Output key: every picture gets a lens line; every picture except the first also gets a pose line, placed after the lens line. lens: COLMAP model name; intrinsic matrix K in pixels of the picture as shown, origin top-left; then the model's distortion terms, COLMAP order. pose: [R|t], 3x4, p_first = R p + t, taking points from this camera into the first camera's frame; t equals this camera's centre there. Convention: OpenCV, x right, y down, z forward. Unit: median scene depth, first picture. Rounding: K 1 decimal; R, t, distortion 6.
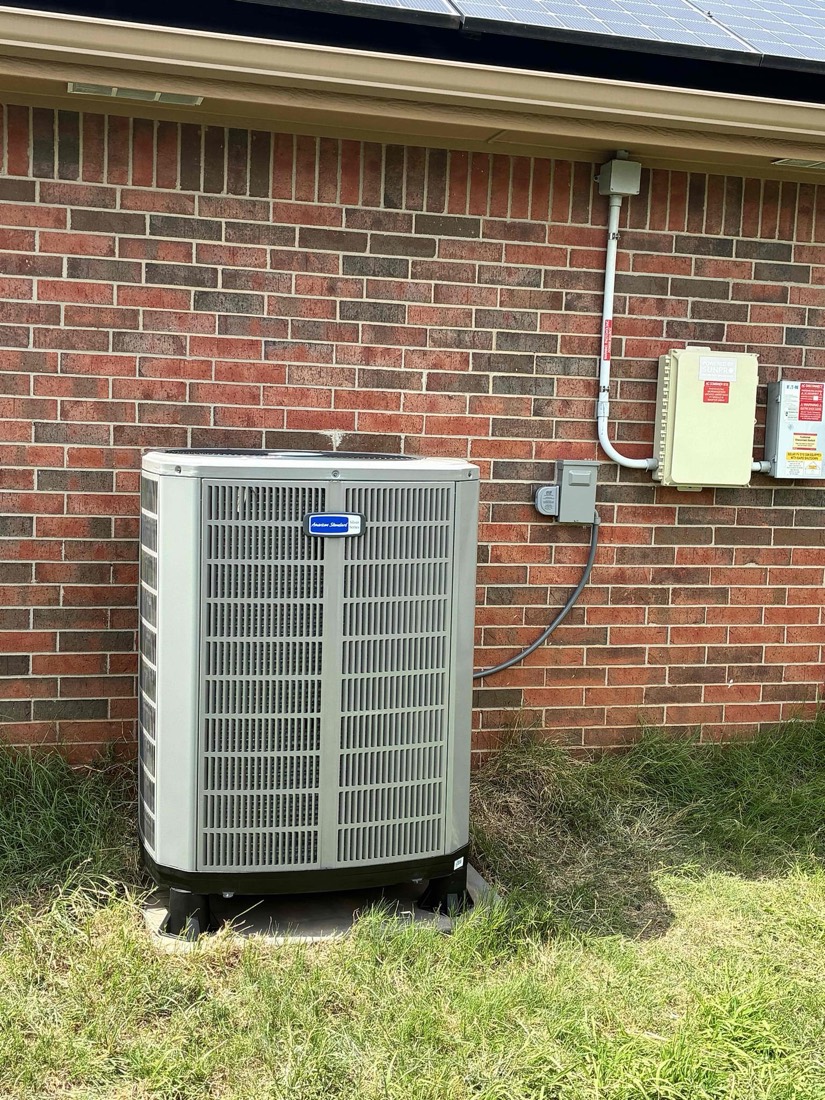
lens RADIAL K [[990.1, 0, 413.1], [0, 990.1, 546.6], [0, 0, 1]] dist [0.100880, -0.238370]
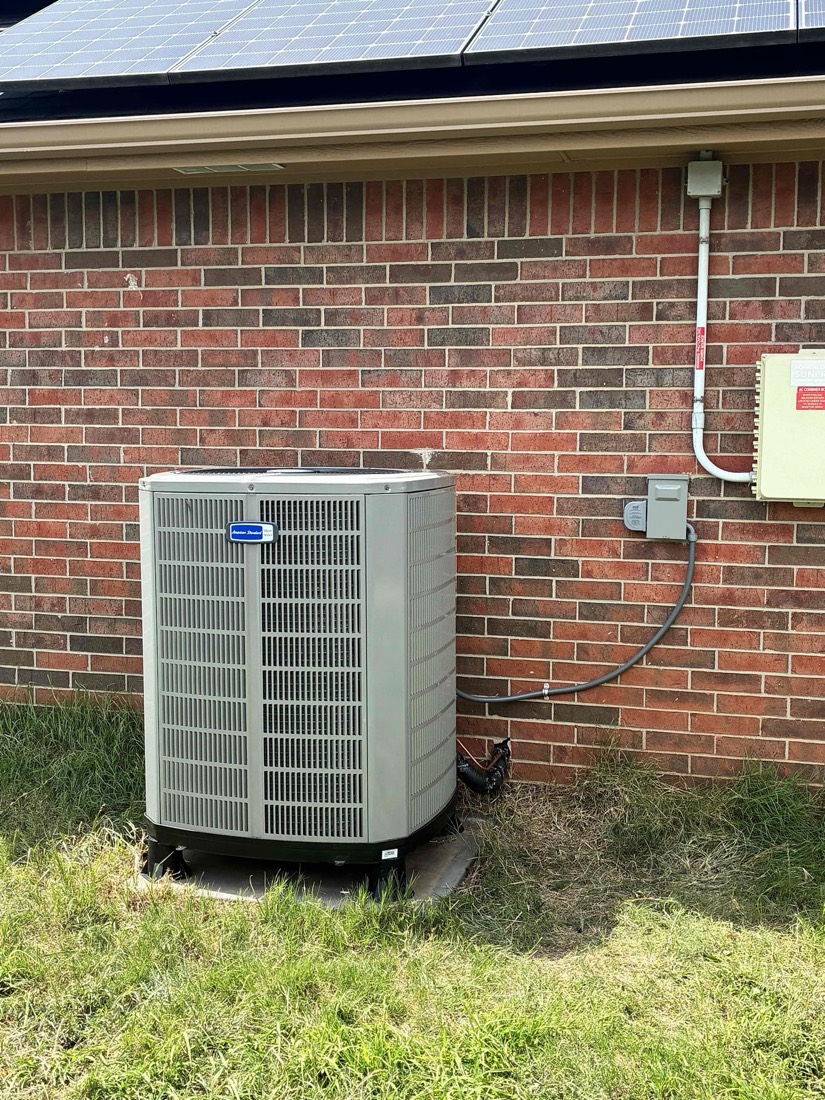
lens RADIAL K [[965.3, 0, 412.5], [0, 965.3, 550.0], [0, 0, 1]] dist [0.098108, -0.223810]
pose [[0.914118, 0.020822, -0.404912, 0.334484], [-0.026736, 0.999602, -0.008957, 0.001717], [0.404565, 0.019014, 0.914312, 0.039825]]
